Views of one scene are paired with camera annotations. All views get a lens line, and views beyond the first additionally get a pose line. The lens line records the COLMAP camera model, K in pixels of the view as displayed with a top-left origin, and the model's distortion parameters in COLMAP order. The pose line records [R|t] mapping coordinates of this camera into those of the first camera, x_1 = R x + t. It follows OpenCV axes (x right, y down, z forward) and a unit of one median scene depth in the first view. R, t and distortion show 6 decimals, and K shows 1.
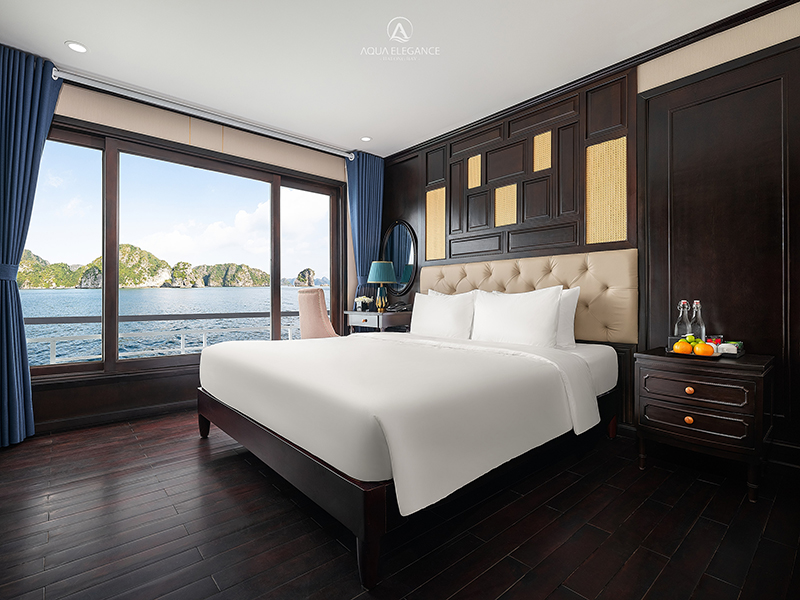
lens RADIAL K [[399.0, 0, 399.3], [0, 399.0, 296.6], [0, 0, 1]] dist [0.000538, -0.000605]
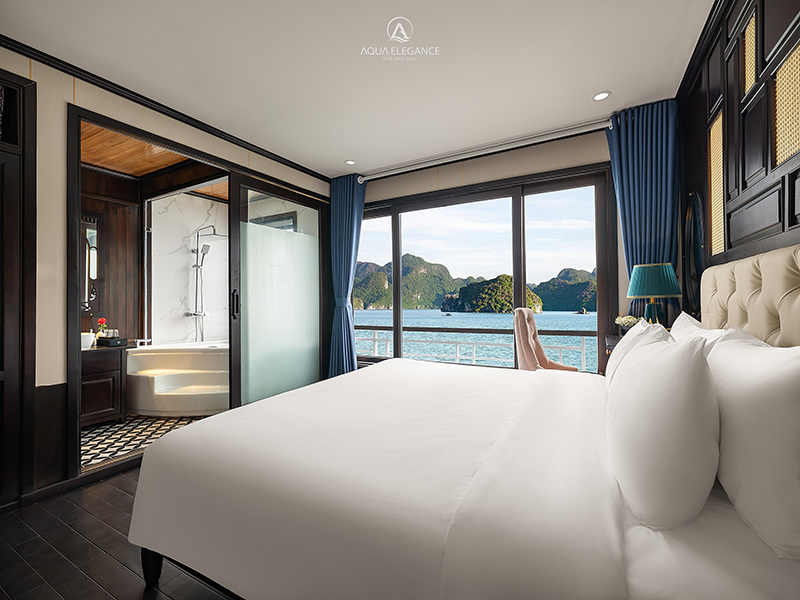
lens RADIAL K [[364.1, 0, 397.7], [0, 364.1, 297.5], [0, 0, 1]] dist [-0.000387, 0.000116]
pose [[0.317842, -0.009664, -0.948094, 0.413999], [0.019154, 0.999809, -0.003770, -0.042369], [0.947950, -0.016961, 0.317966, 0.447911]]
